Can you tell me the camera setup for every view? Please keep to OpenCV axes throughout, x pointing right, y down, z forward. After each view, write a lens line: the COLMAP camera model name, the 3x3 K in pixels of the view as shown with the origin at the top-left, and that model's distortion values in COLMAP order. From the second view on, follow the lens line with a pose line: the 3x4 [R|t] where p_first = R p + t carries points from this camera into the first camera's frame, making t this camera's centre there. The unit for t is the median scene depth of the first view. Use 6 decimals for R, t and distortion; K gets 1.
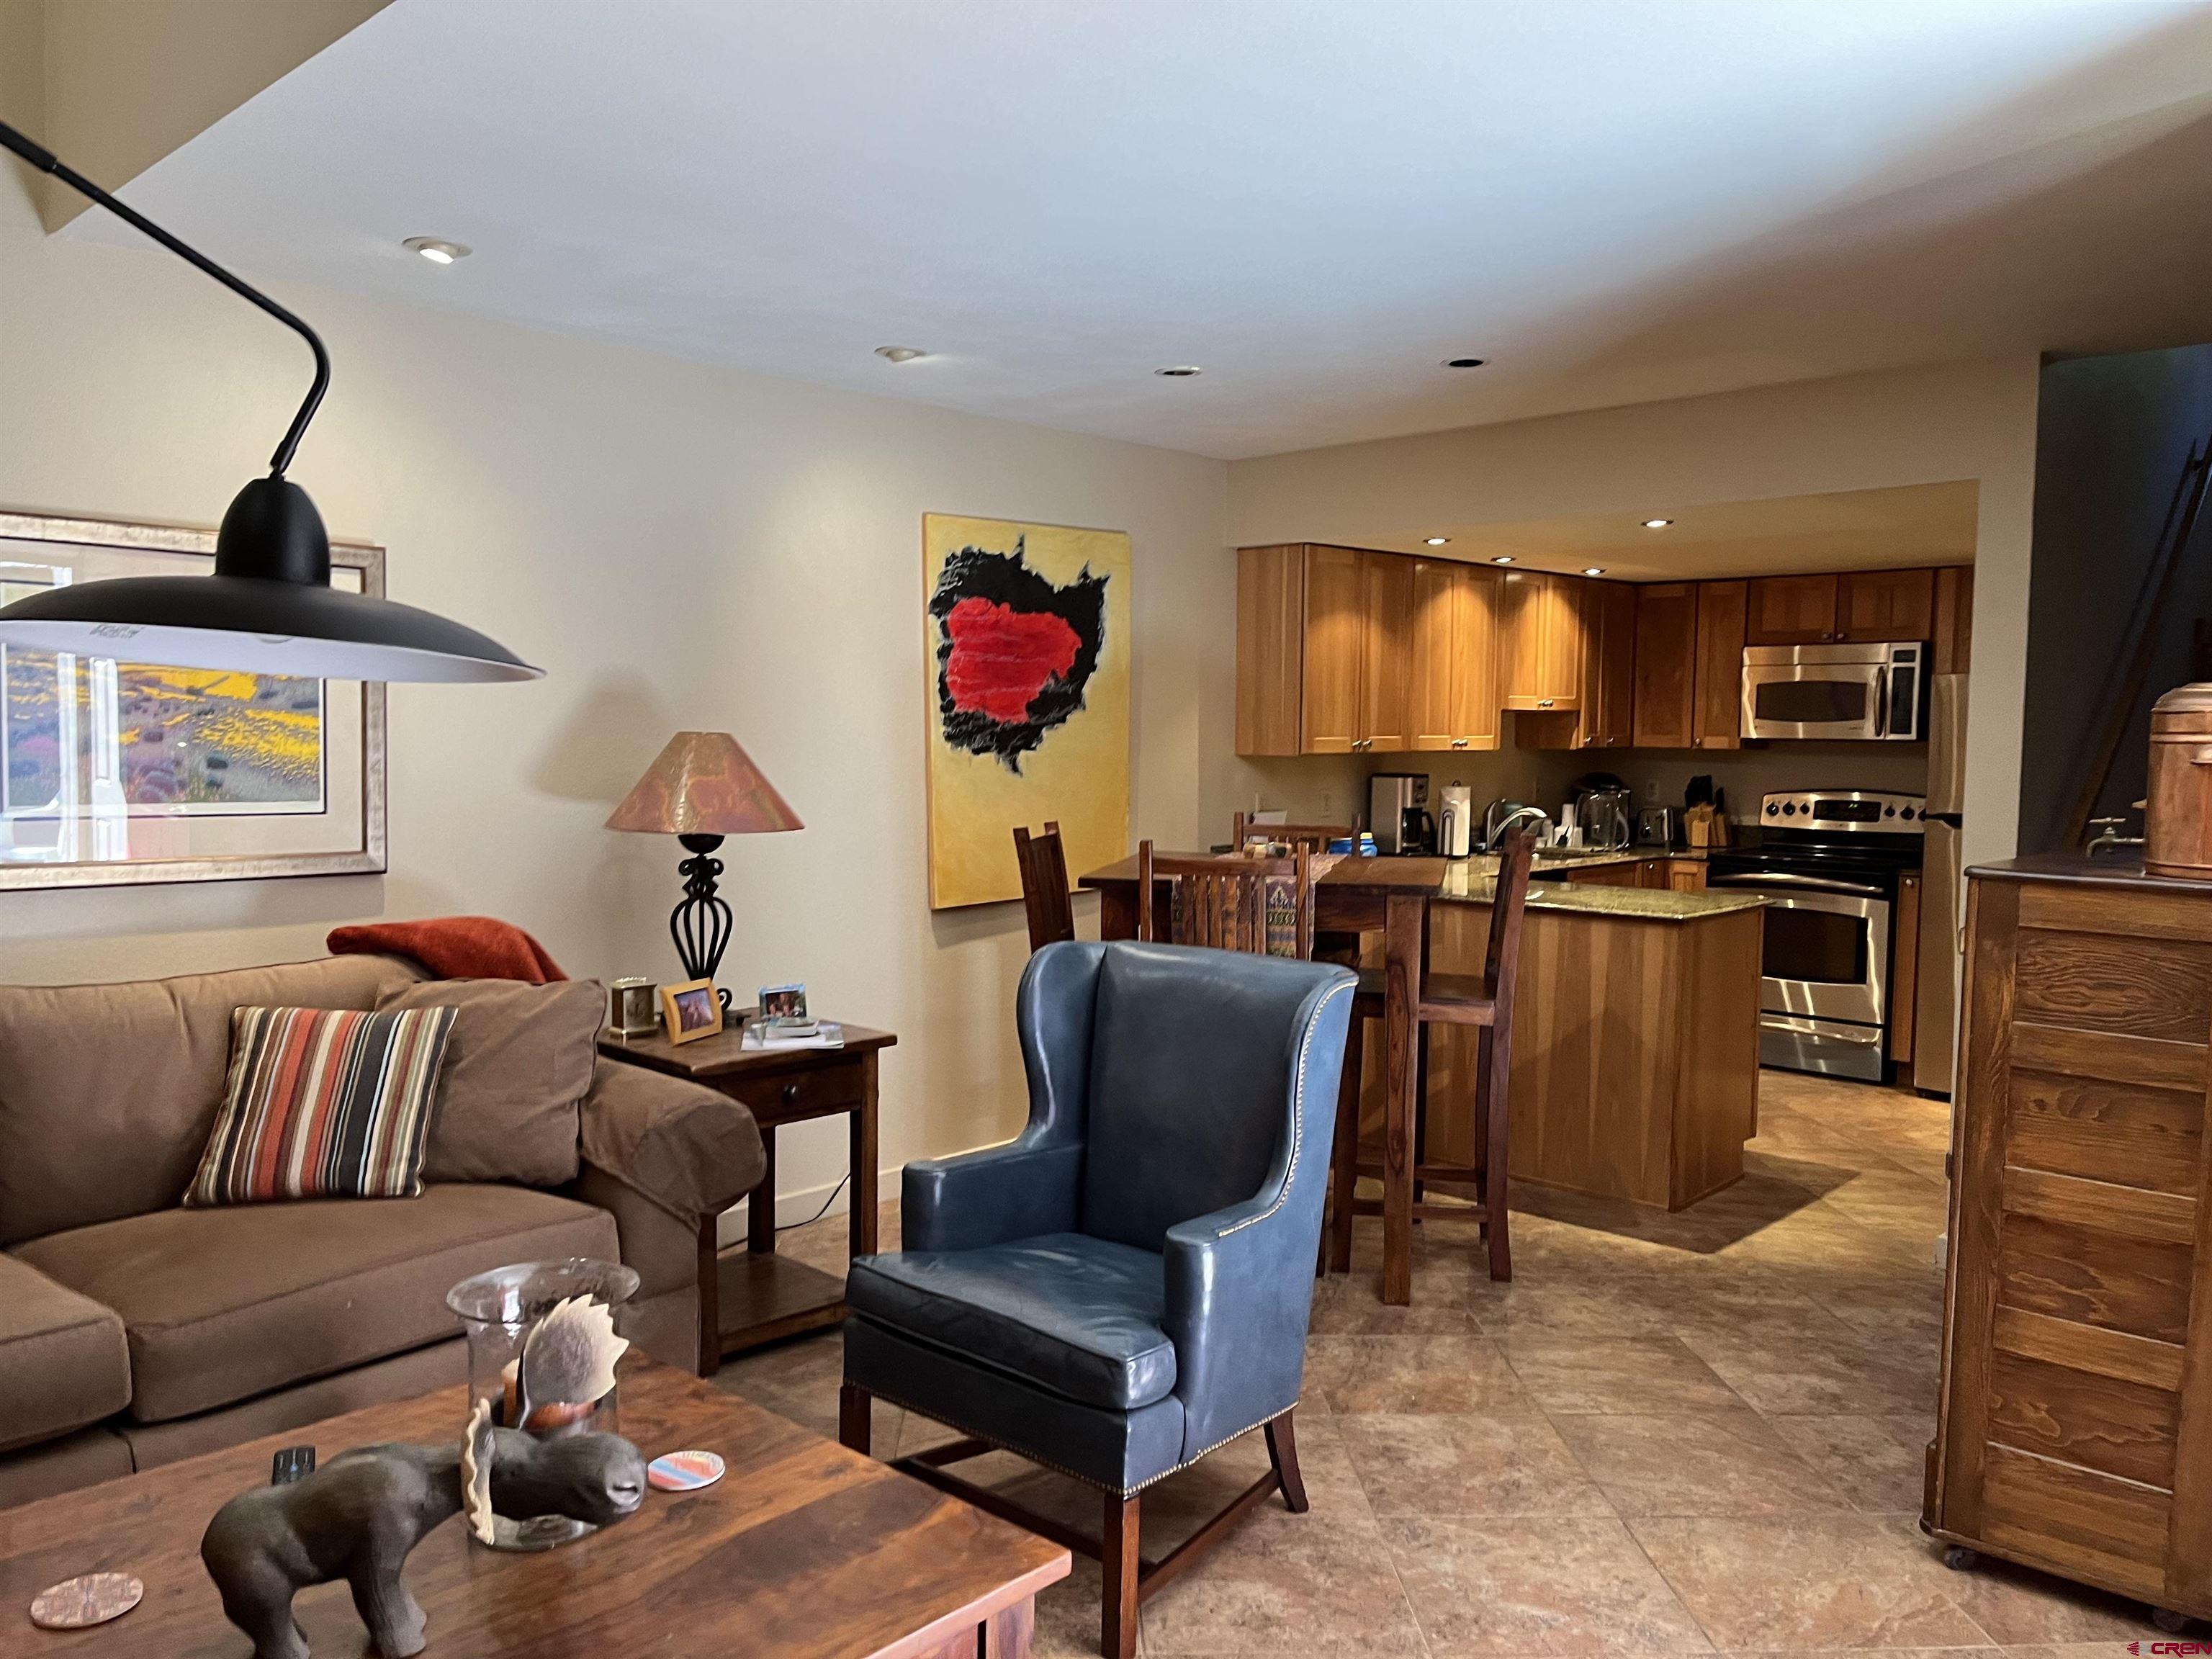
lens RADIAL K [[1676.4, 0, 1106.0], [0, 1676.4, 829.5], [0, 0, 1]] dist [-0.002514, -0.003004]
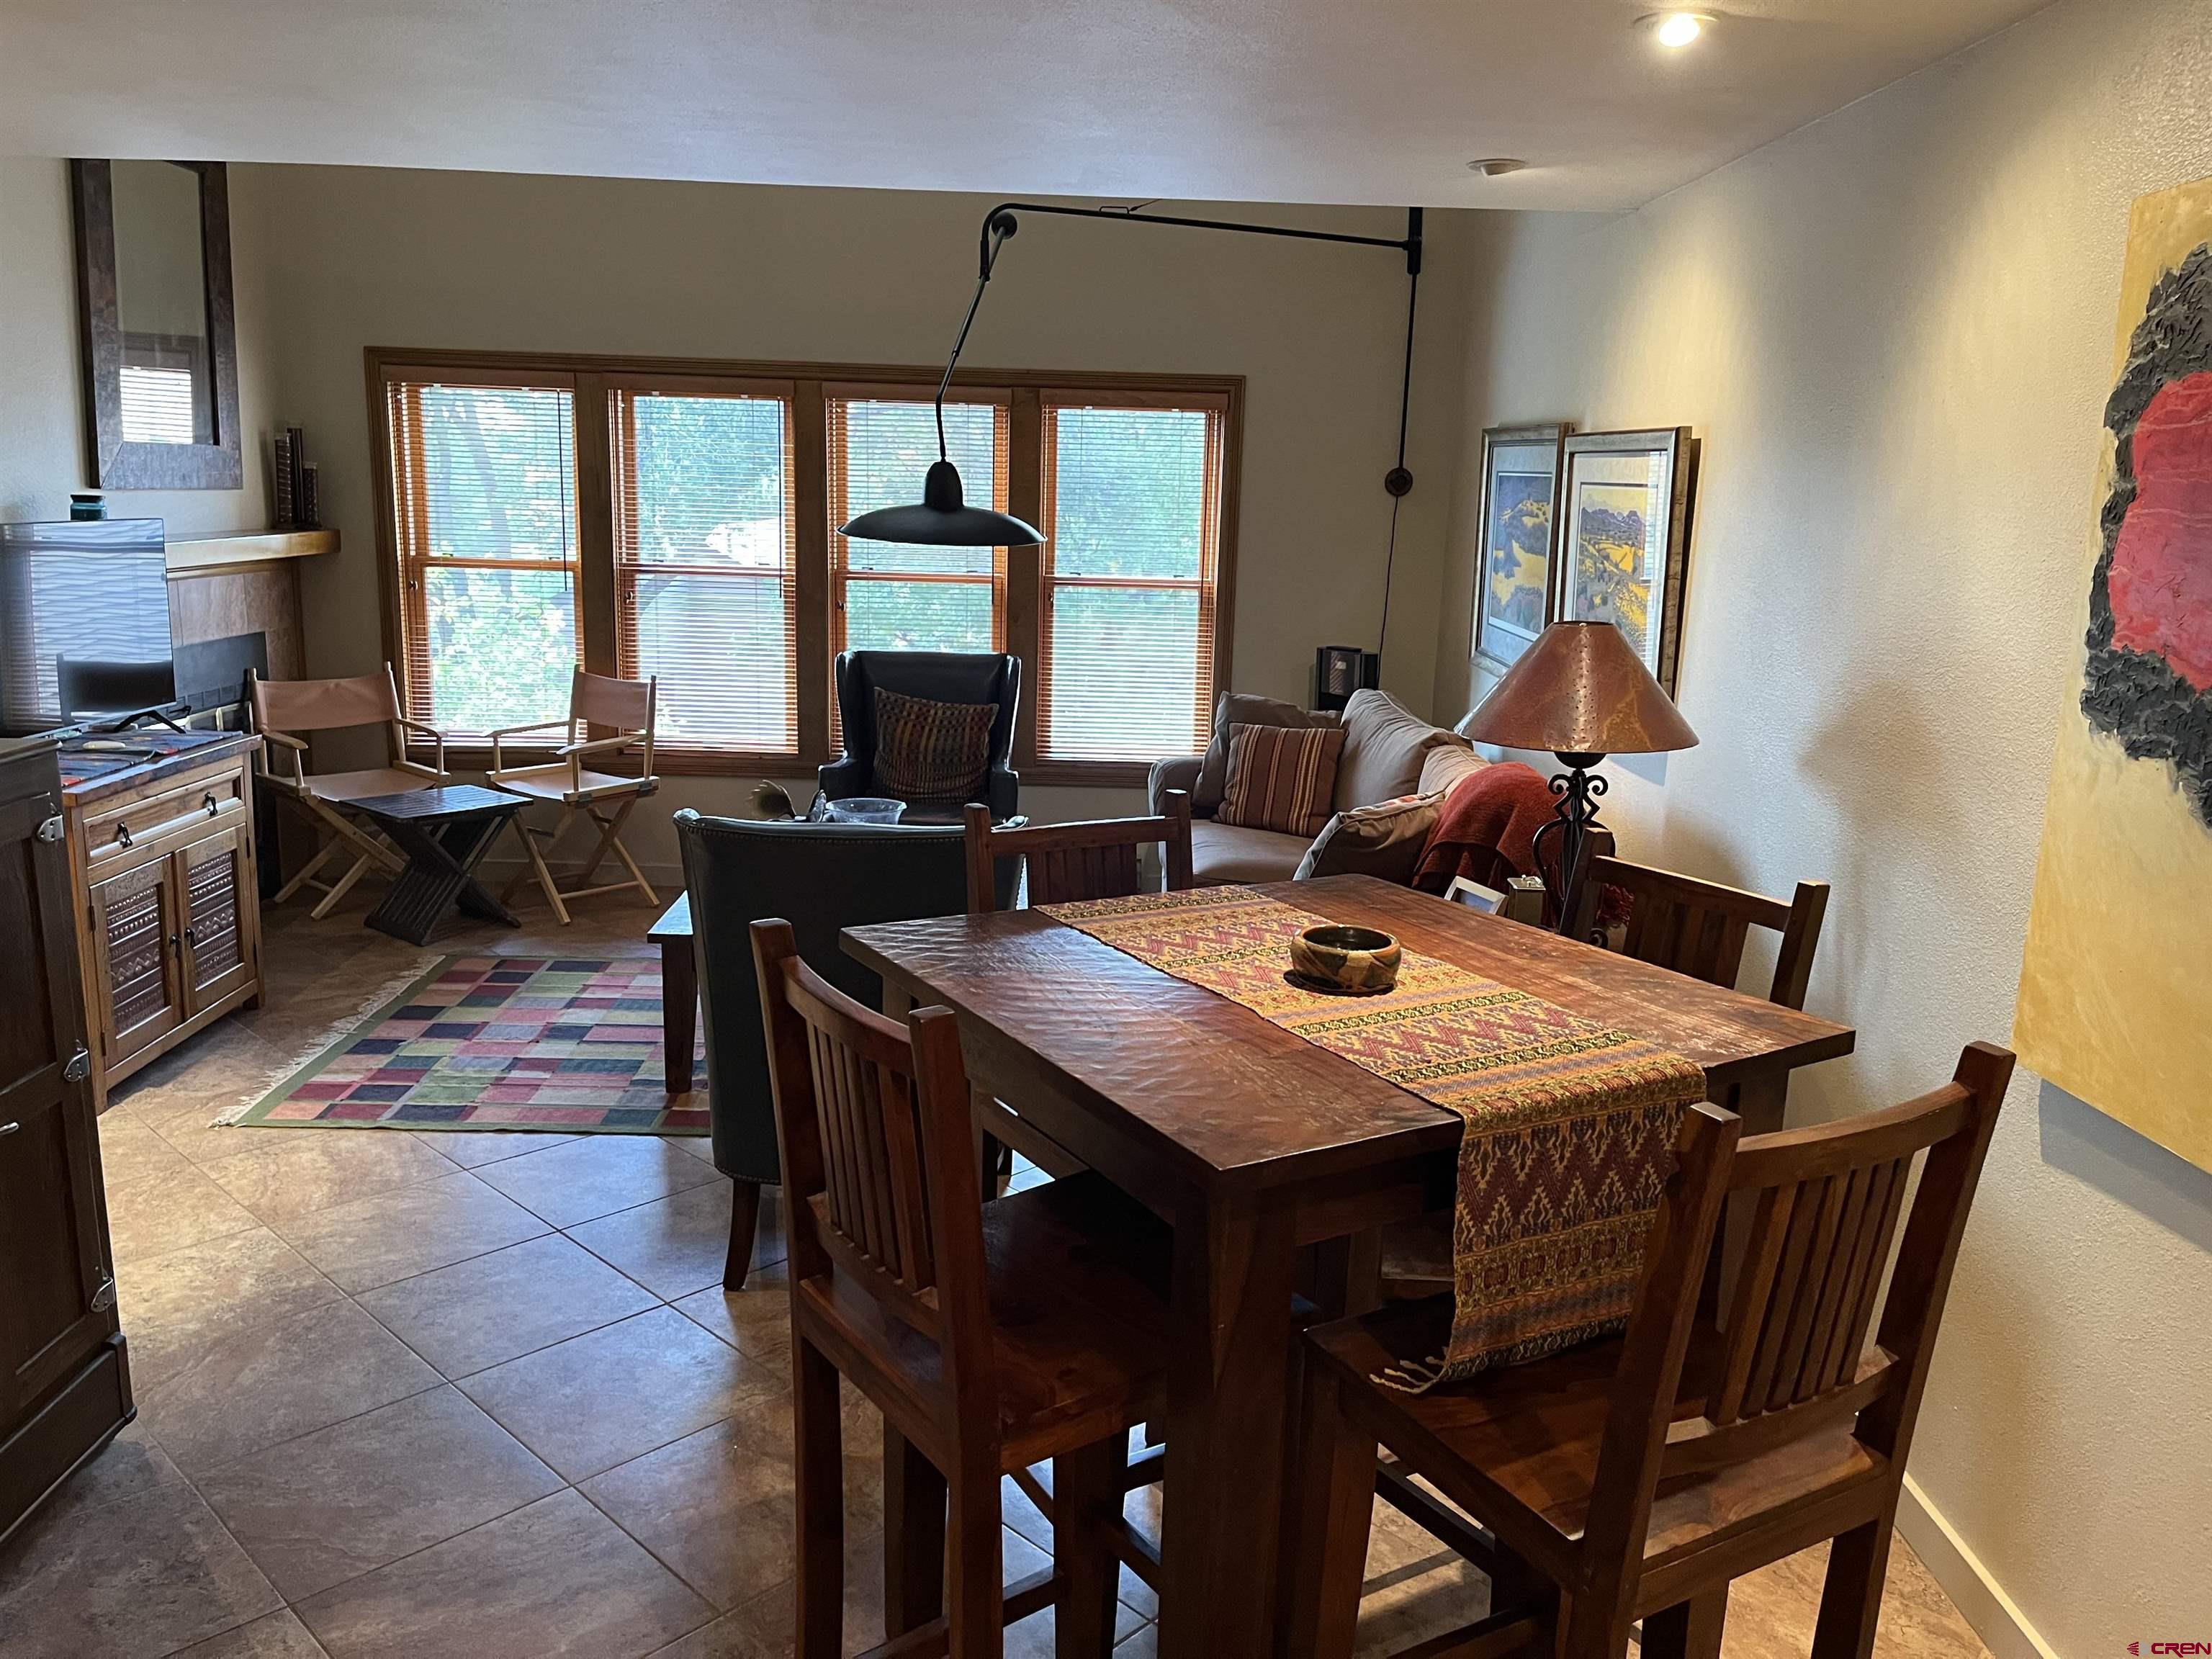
lens RADIAL K [[1676.4, 0, 1106.0], [0, 1676.4, 829.5], [0, 0, 1]] dist [-0.002514, -0.003004]
pose [[-0.720660, 0.110172, -0.684479, 0.406132], [-0.075141, 0.969065, 0.235091, -0.108459], [0.689205, 0.220853, -0.690088, 1.142141]]
